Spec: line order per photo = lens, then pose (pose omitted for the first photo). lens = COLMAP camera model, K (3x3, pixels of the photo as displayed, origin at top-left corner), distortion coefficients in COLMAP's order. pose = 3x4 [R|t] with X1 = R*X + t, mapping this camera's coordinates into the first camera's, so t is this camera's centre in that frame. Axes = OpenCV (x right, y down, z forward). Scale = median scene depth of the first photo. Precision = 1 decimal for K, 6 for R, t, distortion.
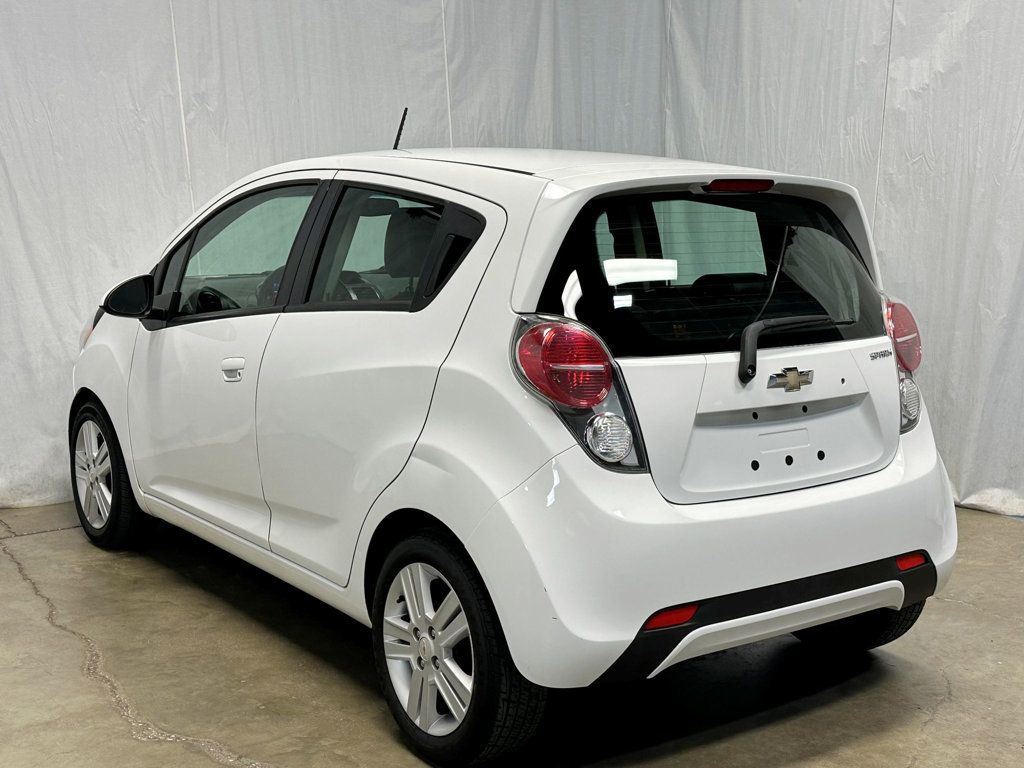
lens RADIAL K [[1341.4, 0, 512.0], [0, 1341.4, 384.0], [0, 0, 1]] dist [0.136199, -0.133499]
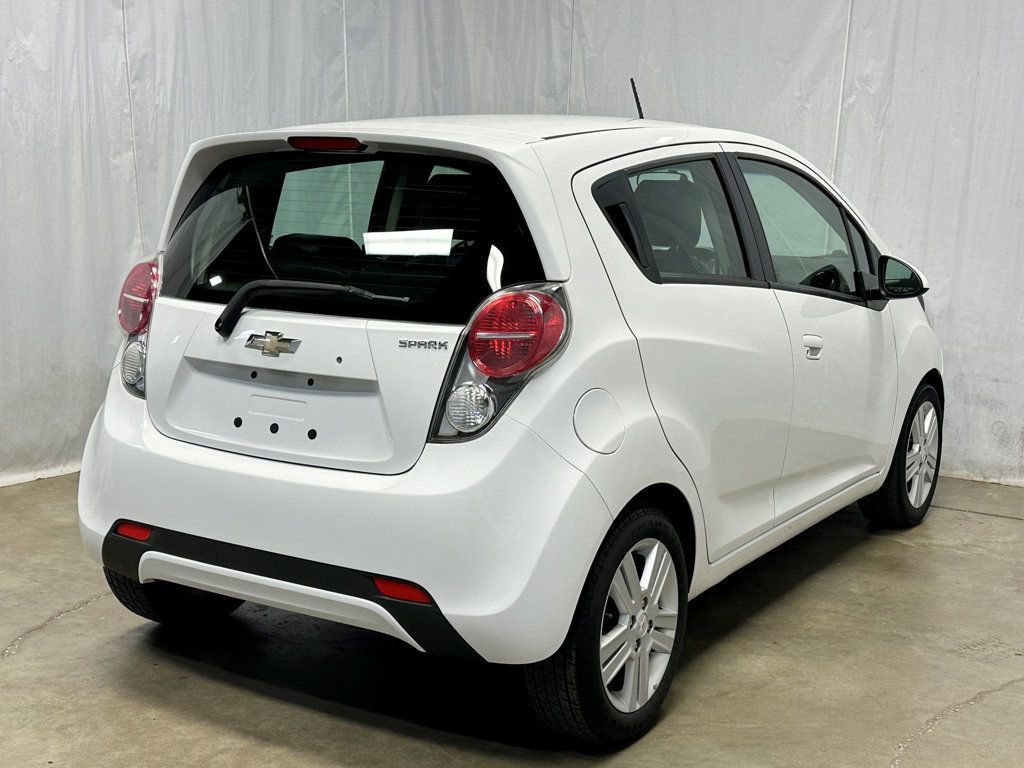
lens RADIAL K [[1341.4, 0, 512.0], [0, 1341.4, 384.0], [0, 0, 1]] dist [0.136199, -0.133499]
pose [[0.365517, 0.145048, -0.919434, 1.147105], [-0.154763, 0.983505, 0.093630, -0.090852], [0.917848, 0.108071, 0.381936, 0.786014]]
